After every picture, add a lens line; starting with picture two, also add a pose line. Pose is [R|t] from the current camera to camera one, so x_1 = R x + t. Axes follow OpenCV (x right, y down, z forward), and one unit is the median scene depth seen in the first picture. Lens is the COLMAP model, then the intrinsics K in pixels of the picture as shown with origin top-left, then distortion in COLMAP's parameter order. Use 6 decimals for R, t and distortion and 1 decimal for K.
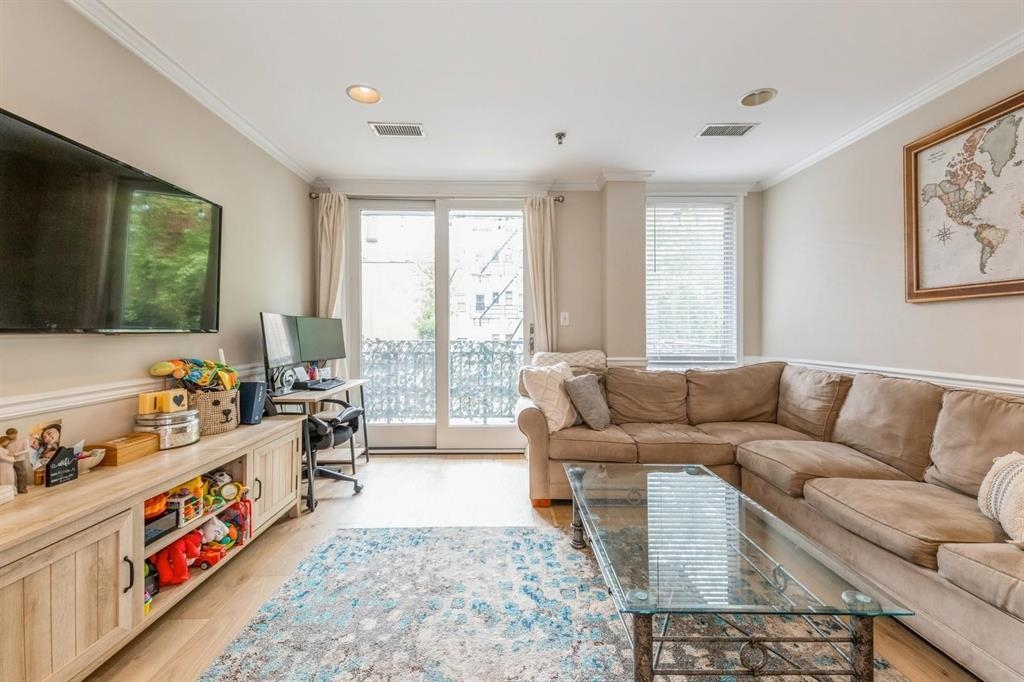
lens RADIAL K [[435.6, 0, 509.7], [0, 435.6, 329.2], [0, 0, 1]] dist [0.029358, -0.009539]
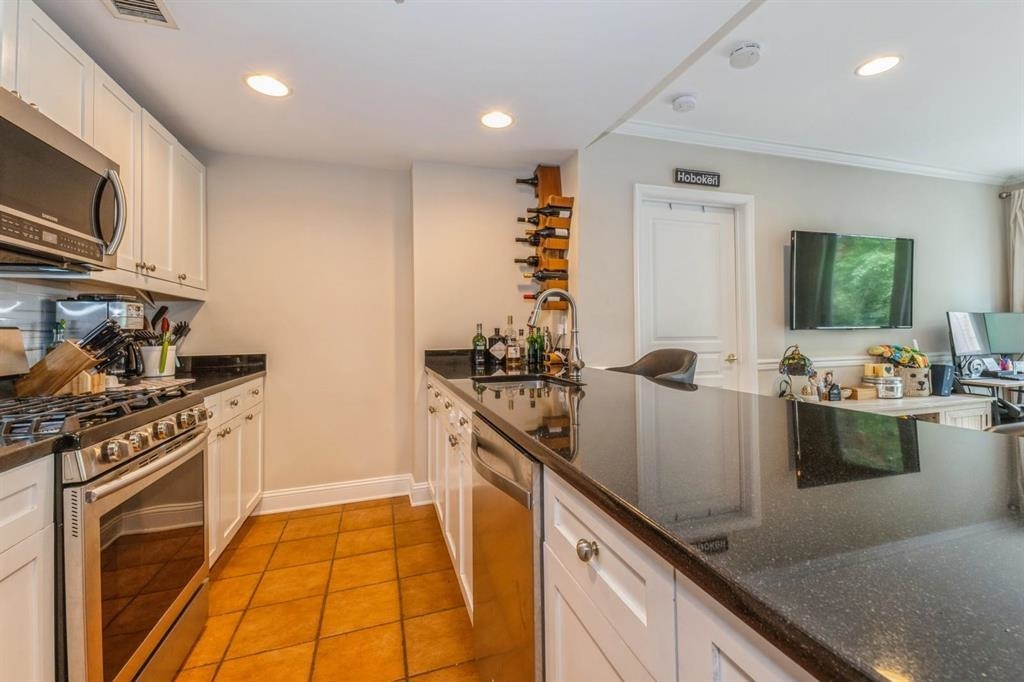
lens RADIAL K [[435.6, 0, 525.5], [0, 435.6, 320.9], [0, 0, 1]] dist [0.029358, -0.009539]
pose [[0.300994, -0.016962, -0.953475, 0.355467], [0.010172, 0.999842, -0.014576, -0.007971], [0.953572, -0.005311, 0.301119, -0.673527]]
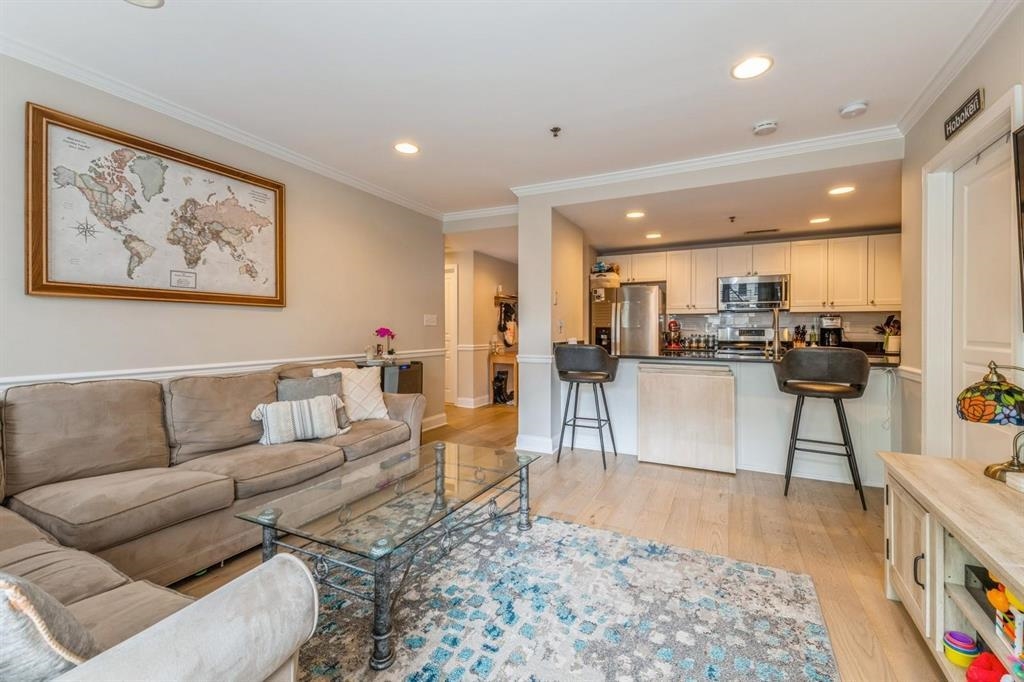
lens RADIAL K [[435.6, 0, 513.3], [0, 435.6, 330.3], [0, 0, 1]] dist [0.029358, -0.009539]
pose [[-0.886453, -0.006193, 0.462778, -0.267948], [-0.007180, 0.999974, -0.000371, 0.000438], [-0.462764, -0.003652, -0.886474, 1.262285]]
